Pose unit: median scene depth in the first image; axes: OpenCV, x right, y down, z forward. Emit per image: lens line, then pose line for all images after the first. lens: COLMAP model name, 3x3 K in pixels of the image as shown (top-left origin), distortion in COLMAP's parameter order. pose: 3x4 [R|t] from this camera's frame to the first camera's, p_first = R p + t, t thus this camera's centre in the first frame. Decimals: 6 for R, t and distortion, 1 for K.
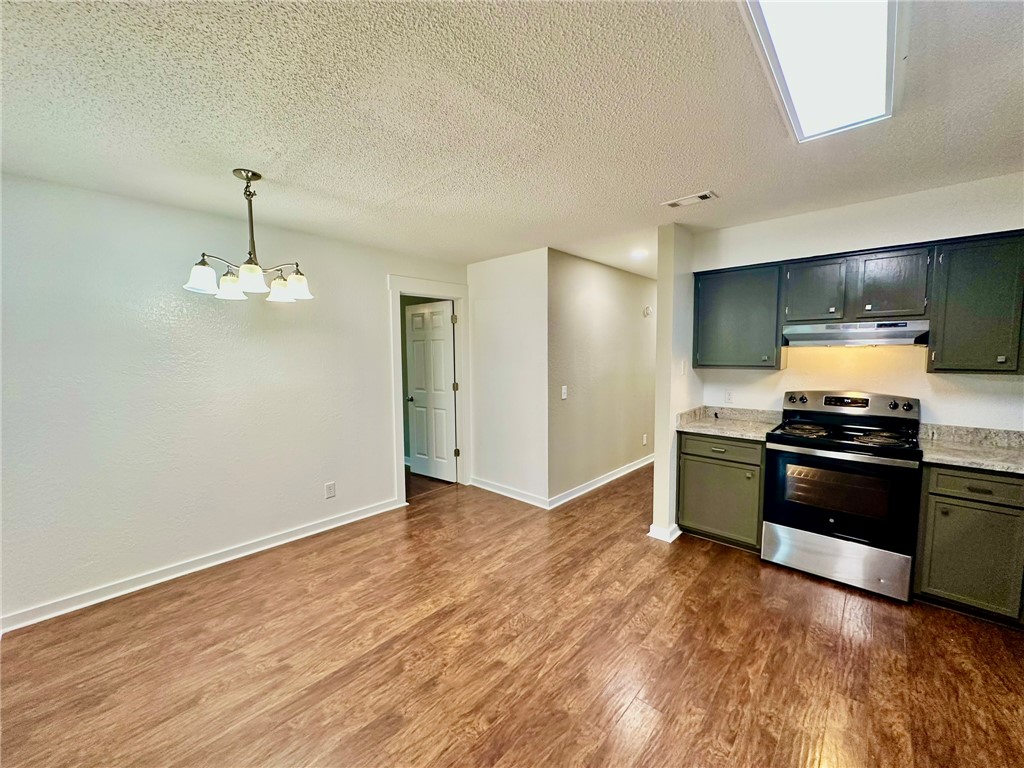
lens RADIAL K [[406.6, 0, 509.4], [0, 406.6, 384.1], [0, 0, 1]] dist [-0.005469, 0.000338]
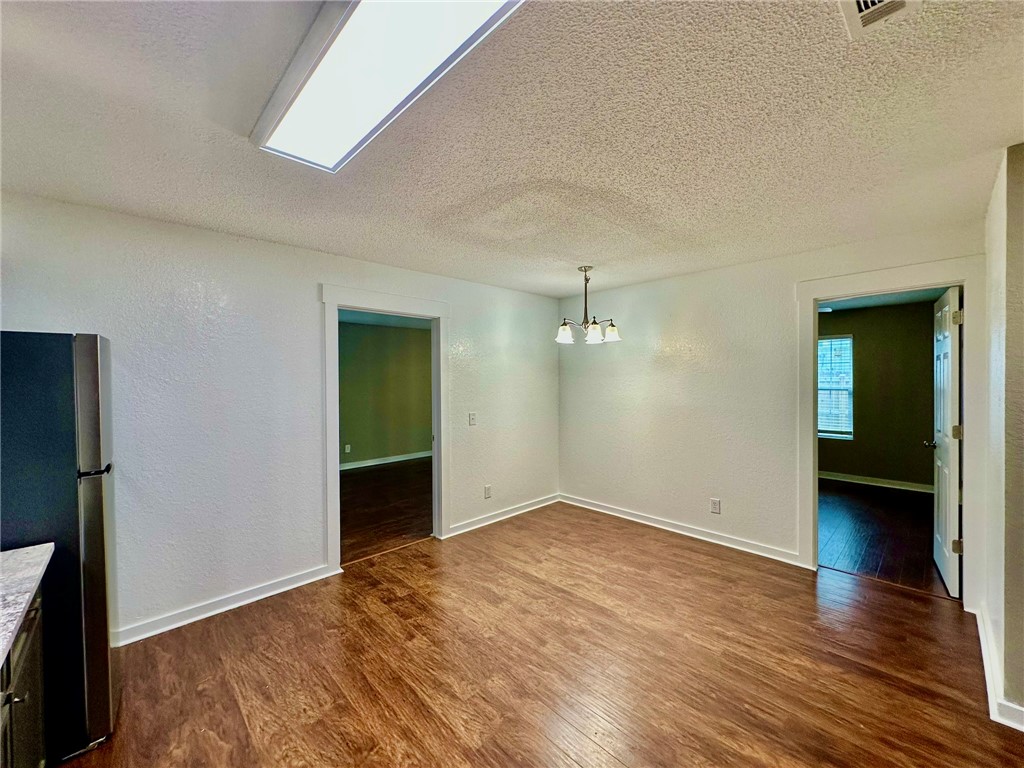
lens RADIAL K [[406.6, 0, 514.4], [0, 406.6, 383.8], [0, 0, 1]] dist [-0.005469, 0.000338]
pose [[-0.058005, 0.018527, -0.998144, 0.961407], [-0.068077, 0.997427, 0.022470, -0.064528], [0.995992, 0.069254, -0.056594, 0.789834]]
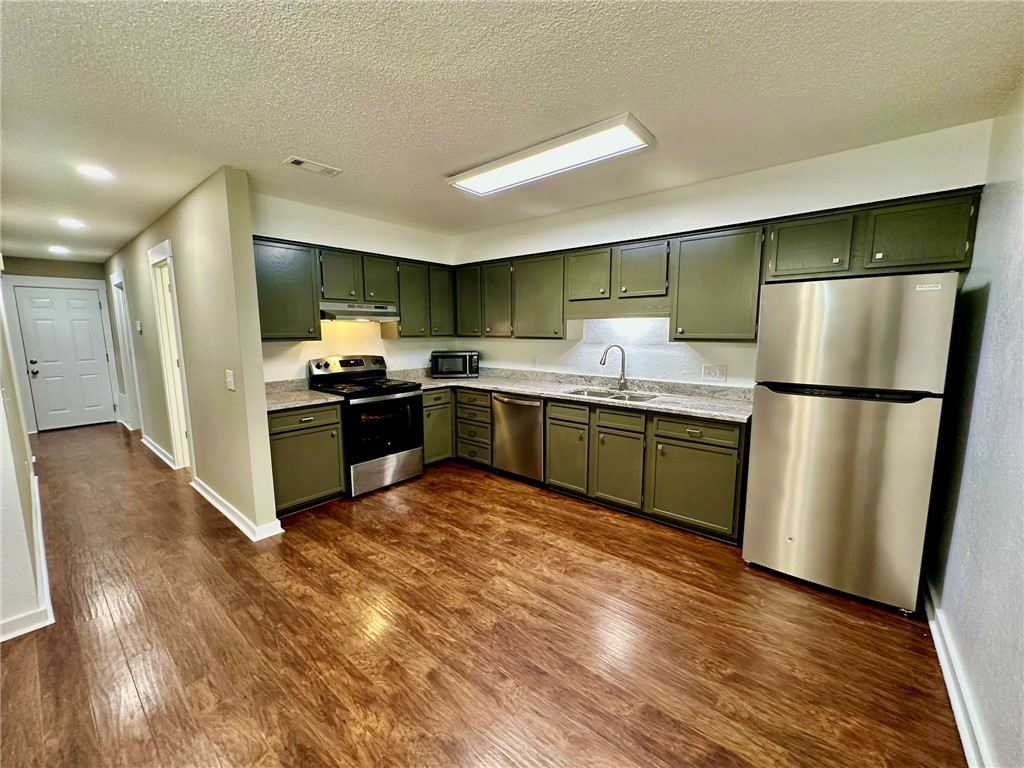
lens RADIAL K [[406.6, 0, 513.1], [0, 406.6, 383.3], [0, 0, 1]] dist [-0.005469, 0.000338]
pose [[-0.055267, -0.125329, 0.990575, -0.695730], [0.081487, 0.988215, 0.129577, -0.025473], [-0.995141, 0.087880, -0.044403, 0.686014]]
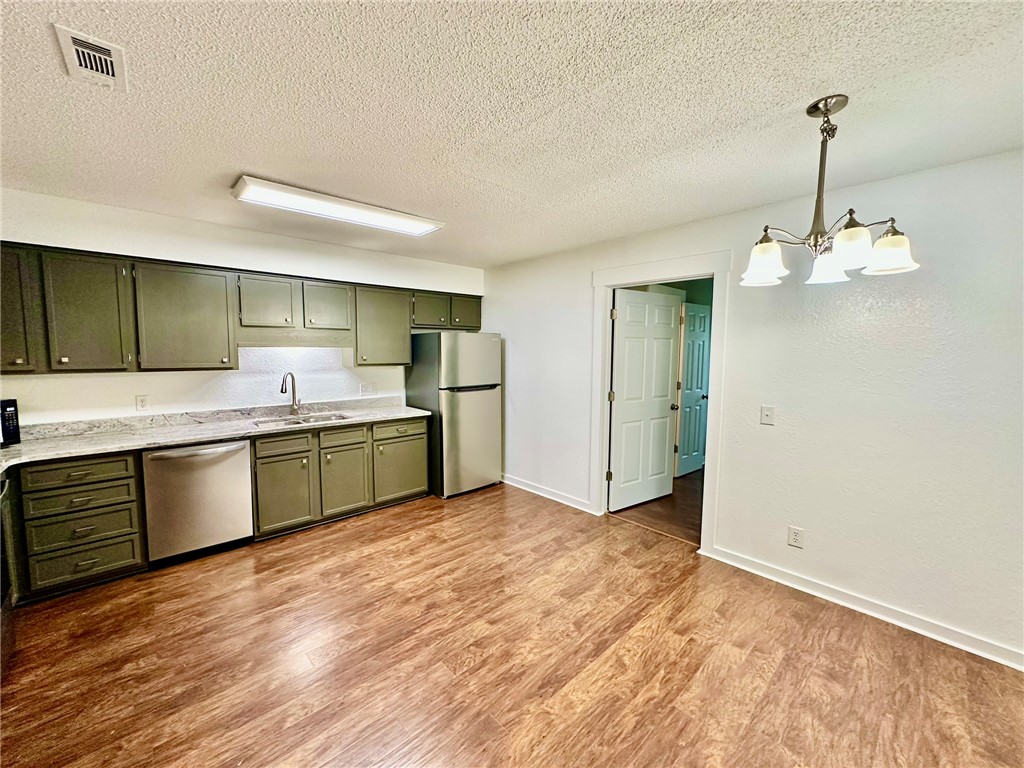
lens RADIAL K [[406.6, 0, 509.6], [0, 406.6, 385.8], [0, 0, 1]] dist [-0.005469, 0.000338]
pose [[-0.996516, -0.006858, 0.083118, -0.142141], [0.007078, 0.986063, 0.166223, -0.144014], [-0.083099, 0.166232, -0.982579, 1.714911]]
